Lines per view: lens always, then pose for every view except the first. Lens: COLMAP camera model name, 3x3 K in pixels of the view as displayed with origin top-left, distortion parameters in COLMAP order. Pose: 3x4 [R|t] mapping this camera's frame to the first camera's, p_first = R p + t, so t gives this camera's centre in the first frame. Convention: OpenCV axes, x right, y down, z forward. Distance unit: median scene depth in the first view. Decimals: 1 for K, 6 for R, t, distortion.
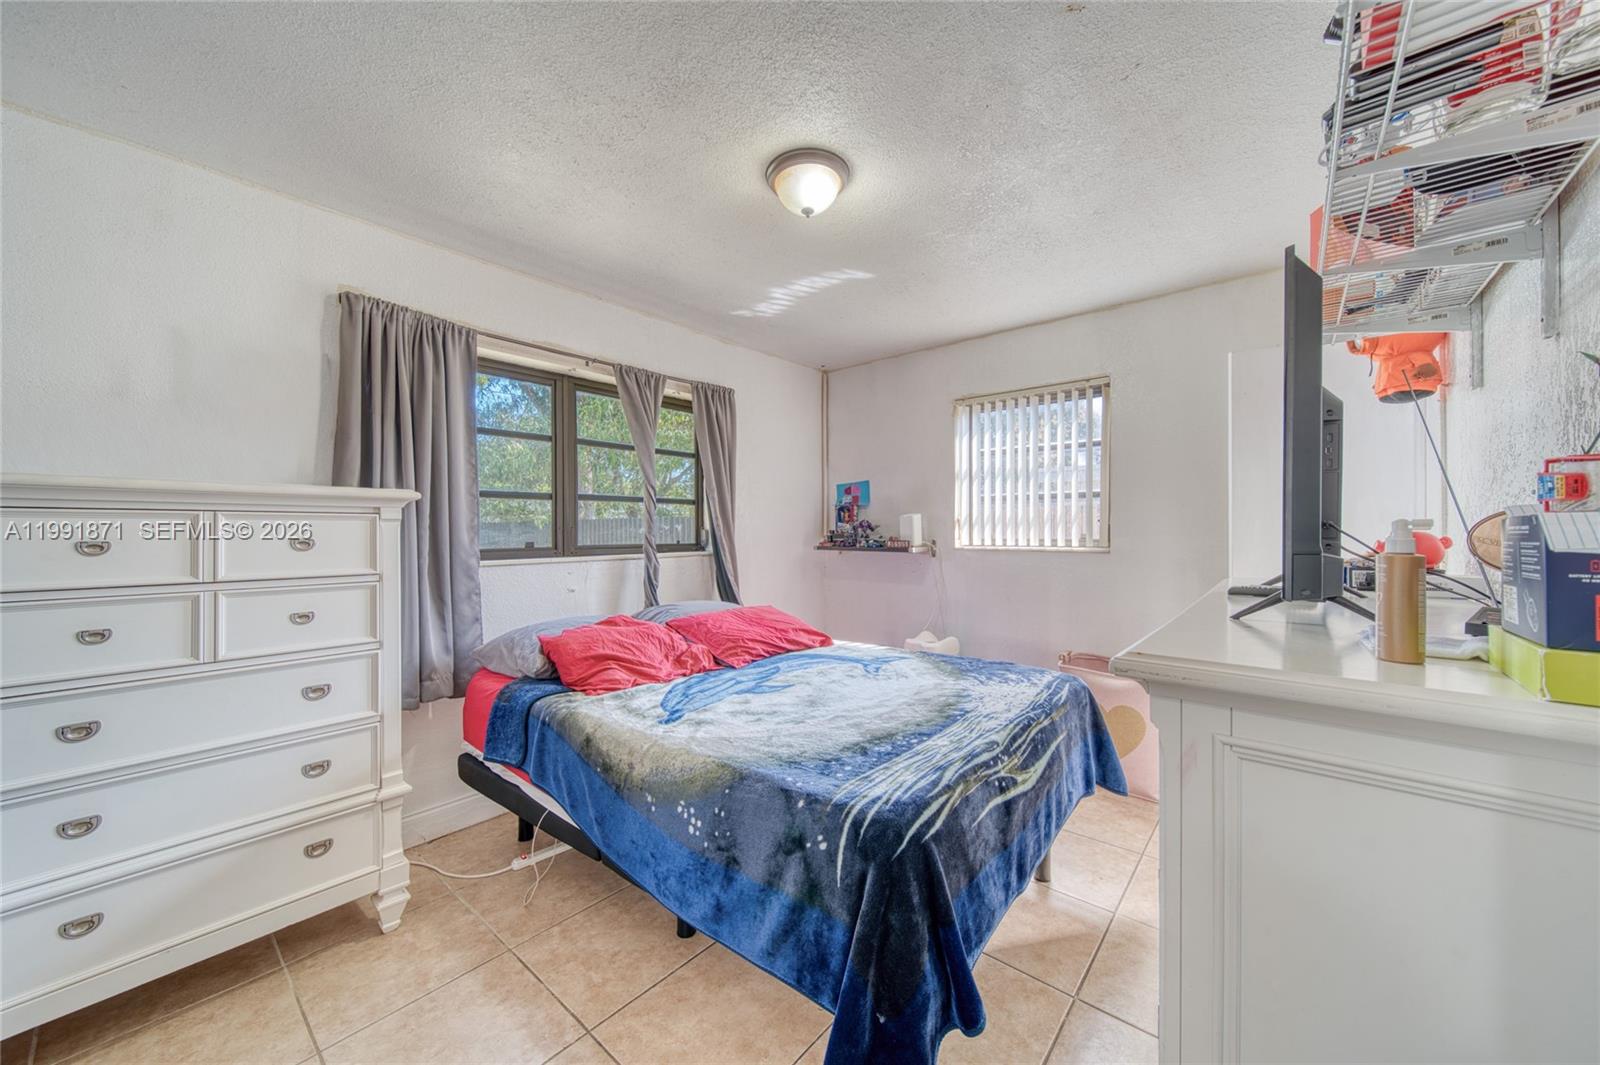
lens RADIAL K [[589.1, 0, 801.1], [0, 589.1, 528.8], [0, 0, 1]] dist [0.000077, -0.000120]
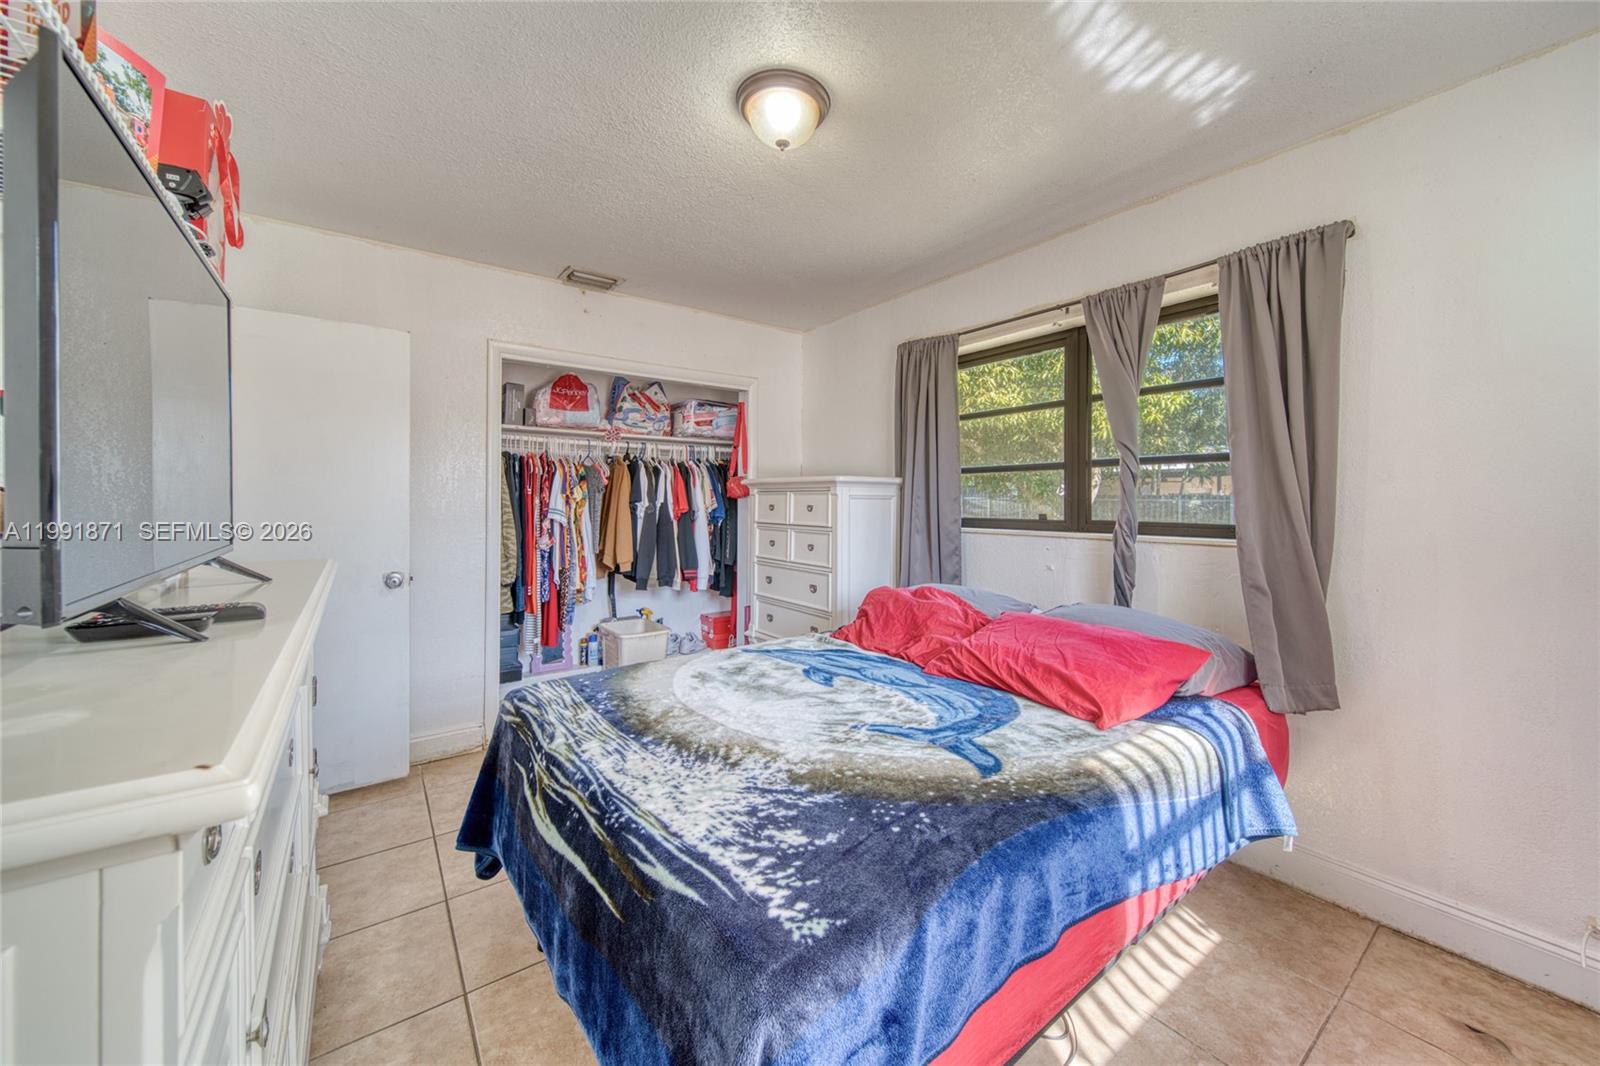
lens RADIAL K [[589.1, 0, 802.9], [0, 589.1, 503.6], [0, 0, 1]] dist [0.000077, -0.000120]
pose [[-0.227130, 0.006408, -0.973843, 0.767761], [-0.001714, 0.999974, 0.006979, -0.001647], [0.973863, 0.003254, -0.227113, 1.087107]]
